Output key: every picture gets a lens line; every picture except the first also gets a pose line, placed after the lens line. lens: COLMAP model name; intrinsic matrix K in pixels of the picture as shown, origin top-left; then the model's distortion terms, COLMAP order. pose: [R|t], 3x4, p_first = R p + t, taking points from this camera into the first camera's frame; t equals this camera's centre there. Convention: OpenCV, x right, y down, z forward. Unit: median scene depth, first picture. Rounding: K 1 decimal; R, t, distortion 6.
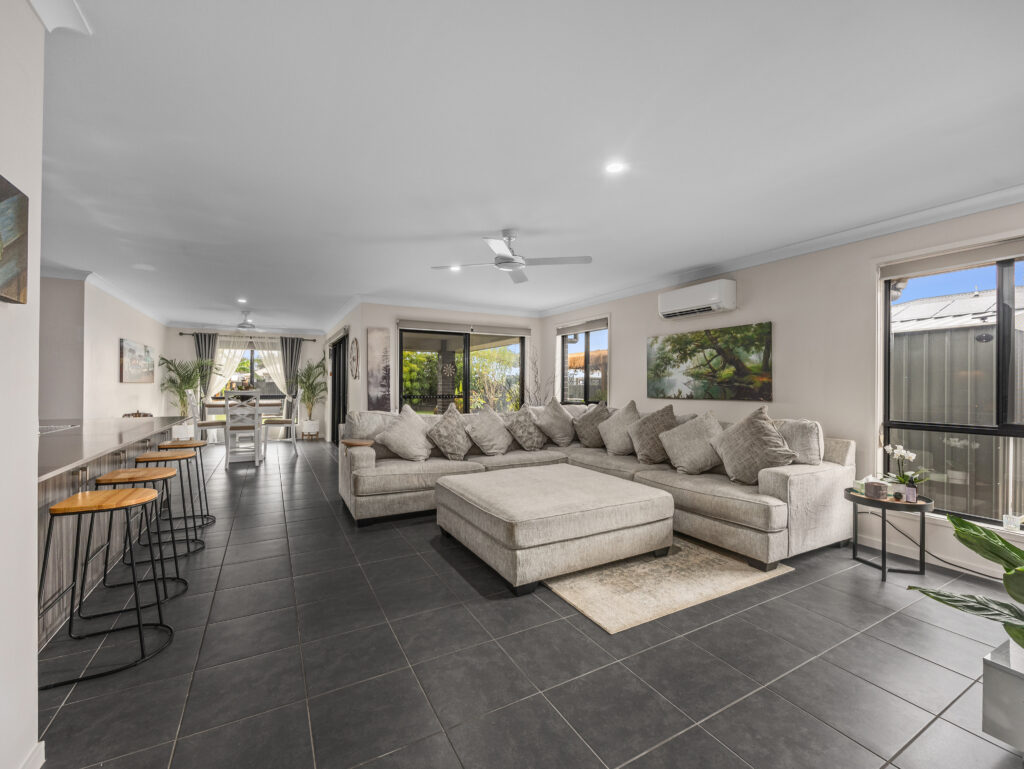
lens RADIAL K [[446.2, 0, 514.0], [0, 446.2, 386.3], [0, 0, 1]] dist [-0.003469, -0.000249]
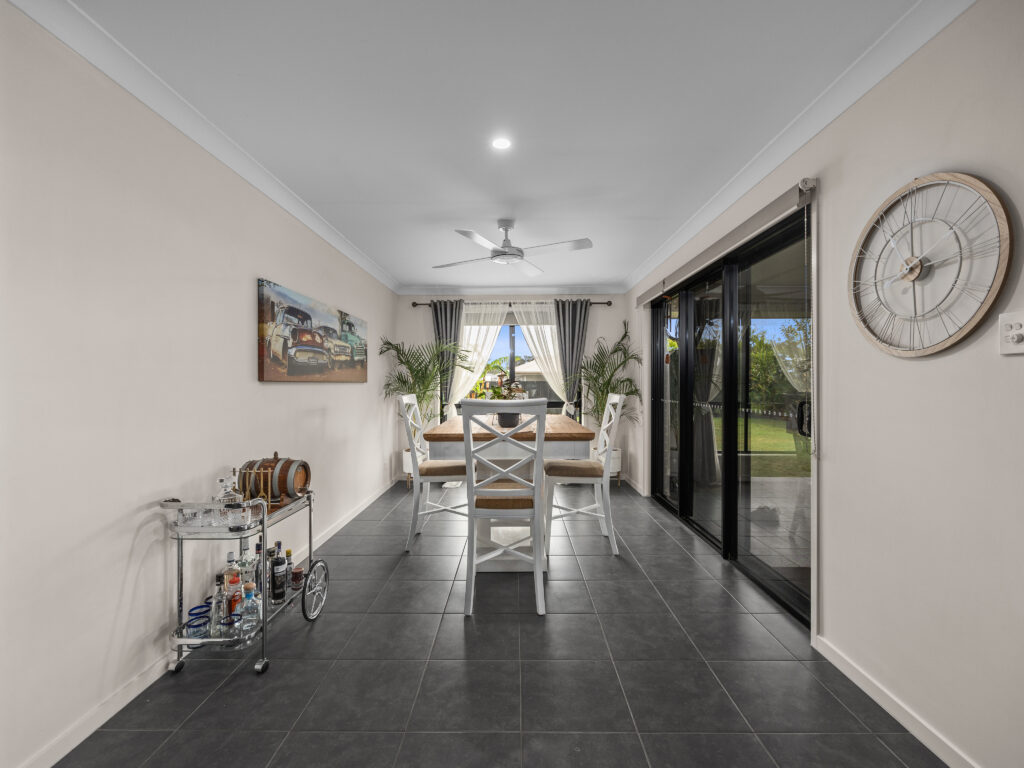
lens RADIAL K [[446.2, 0, 514.0], [0, 446.2, 385.8], [0, 0, 1]] dist [-0.003469, -0.000249]
pose [[0.875158, -0.007316, -0.483782, -0.315324], [0.007691, 0.999970, -0.001209, -0.000881], [0.483776, -0.002663, 0.875188, 0.507730]]
